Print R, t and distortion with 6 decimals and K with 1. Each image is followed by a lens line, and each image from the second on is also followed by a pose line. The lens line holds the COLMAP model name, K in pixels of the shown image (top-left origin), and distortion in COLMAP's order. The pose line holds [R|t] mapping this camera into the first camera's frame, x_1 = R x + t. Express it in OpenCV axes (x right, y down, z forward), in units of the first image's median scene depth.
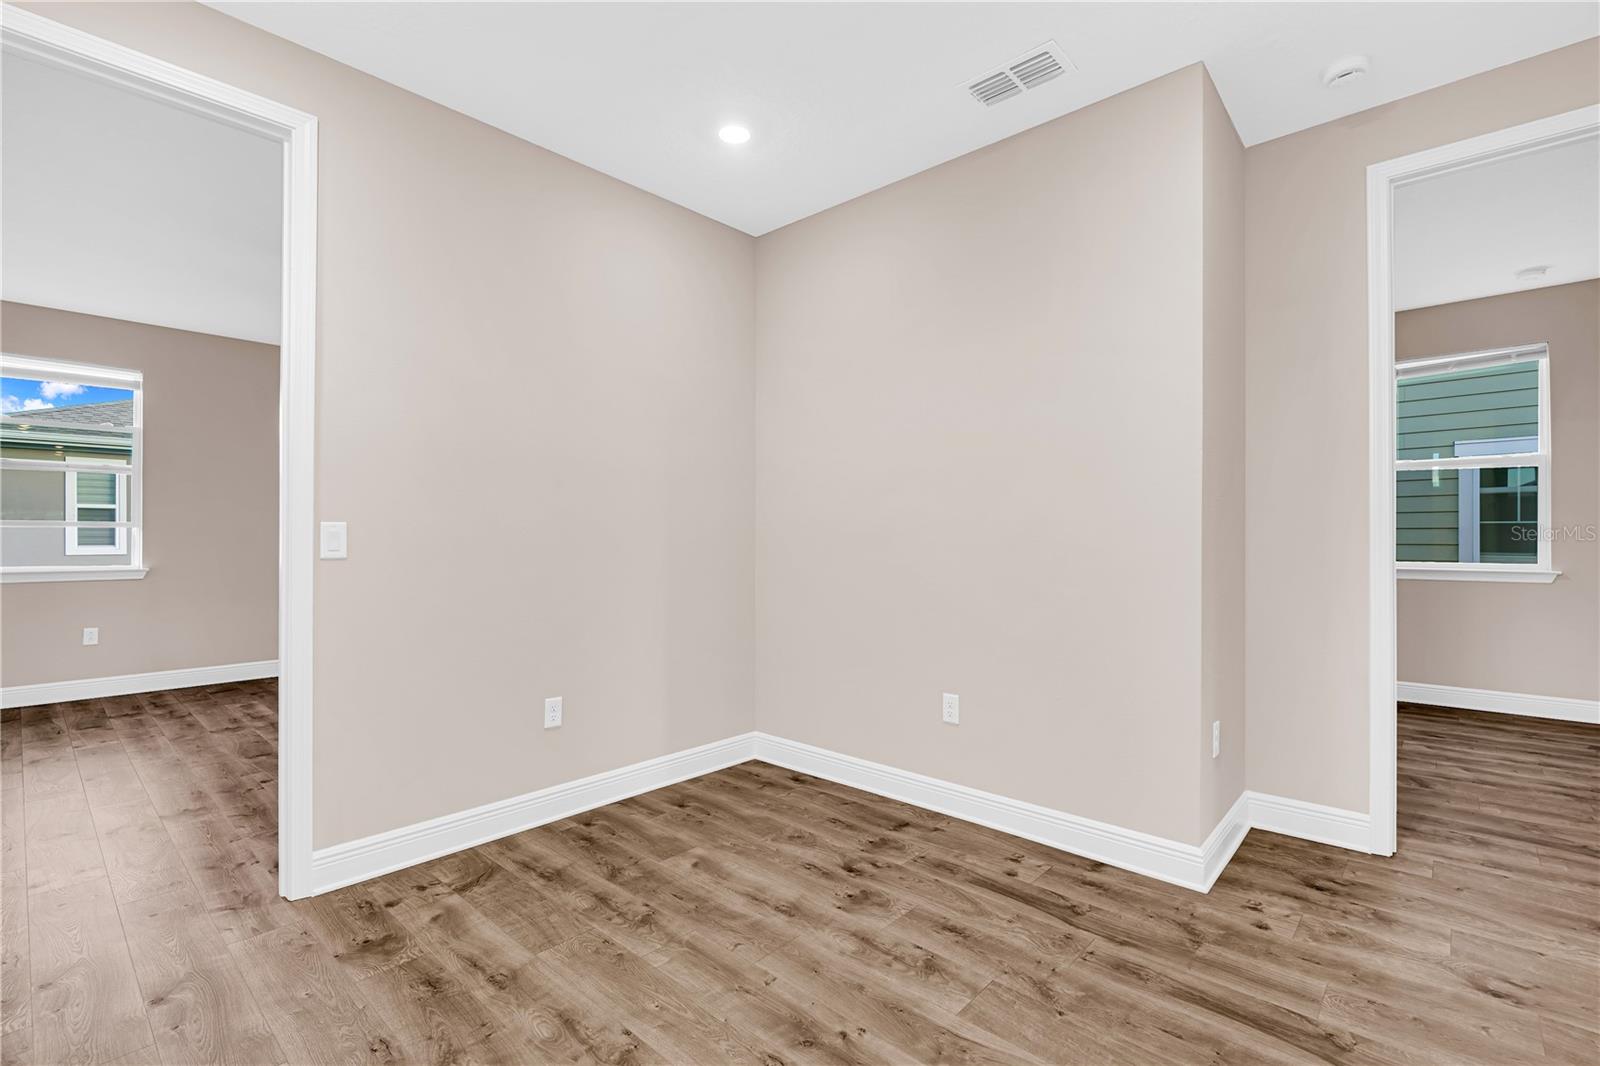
lens RADIAL K [[737.0, 0, 799.1], [0, 737.0, 538.7], [0, 0, 1]] dist [-0.001086, 0.000496]
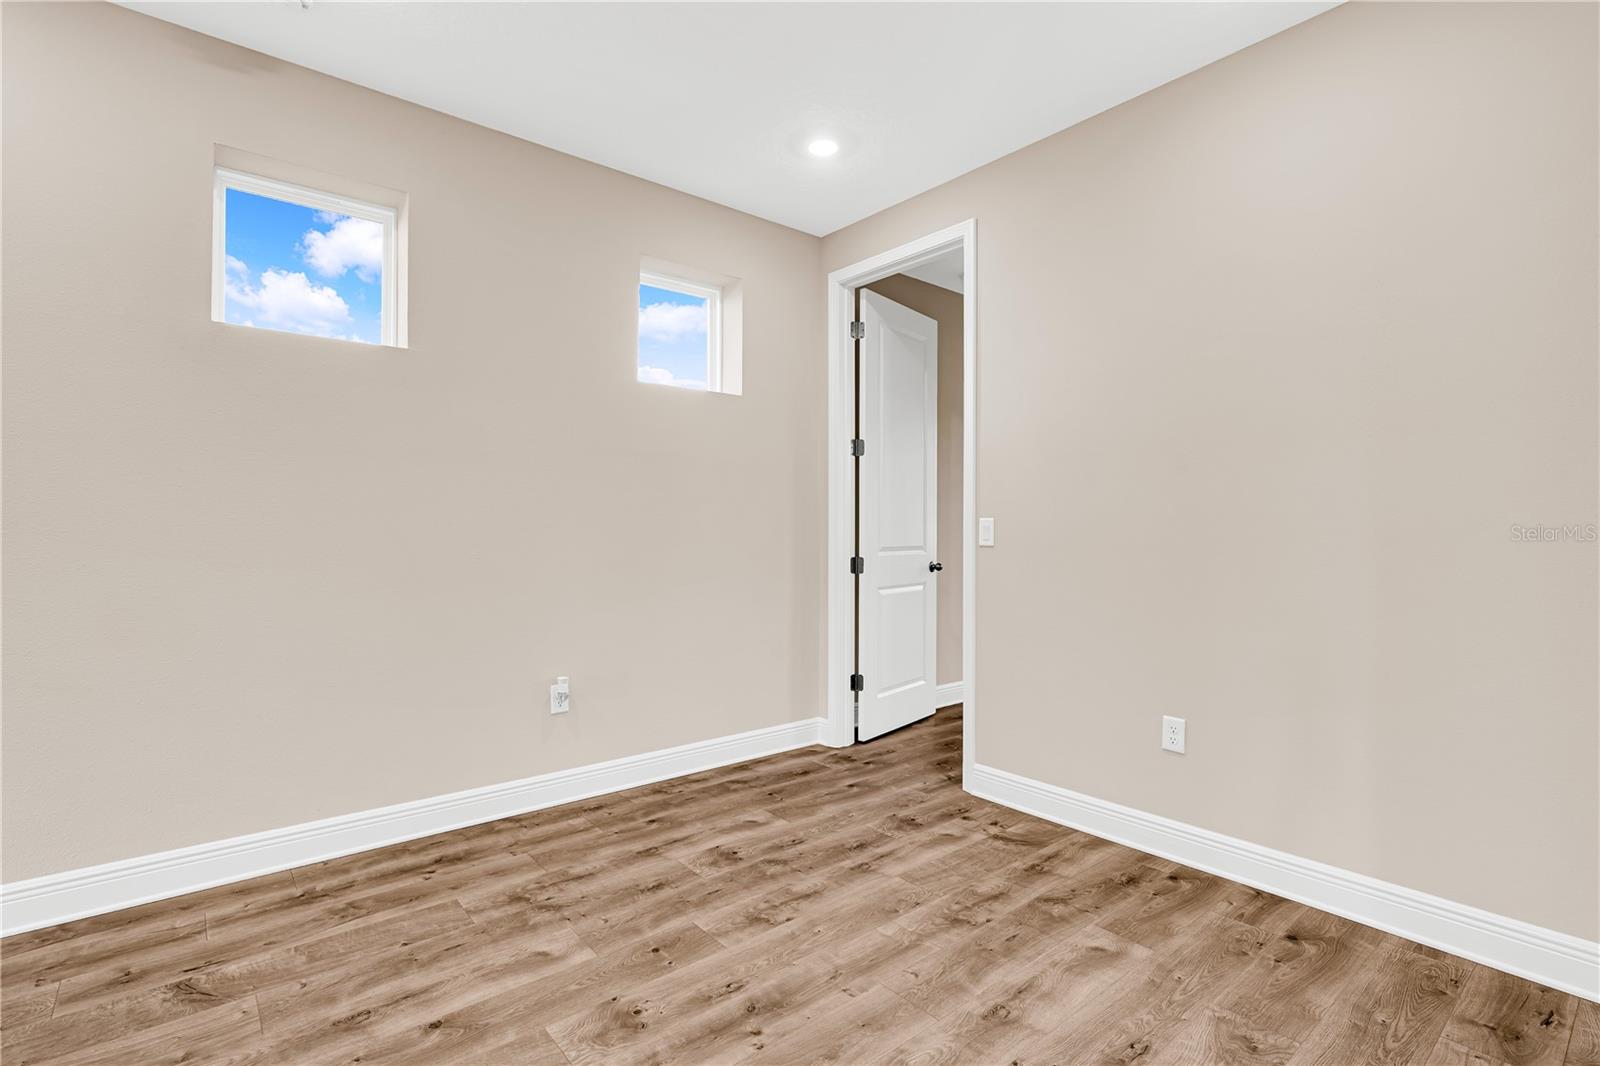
lens RADIAL K [[737.0, 0, 759.1], [0, 737.0, 537.2], [0, 0, 1]] dist [-0.001086, 0.000496]
pose [[-0.165802, 0.008891, -0.986119, 0.722279], [-0.001779, 0.999955, 0.009314, -0.000248], [0.986157, 0.003298, -0.165779, 0.818066]]
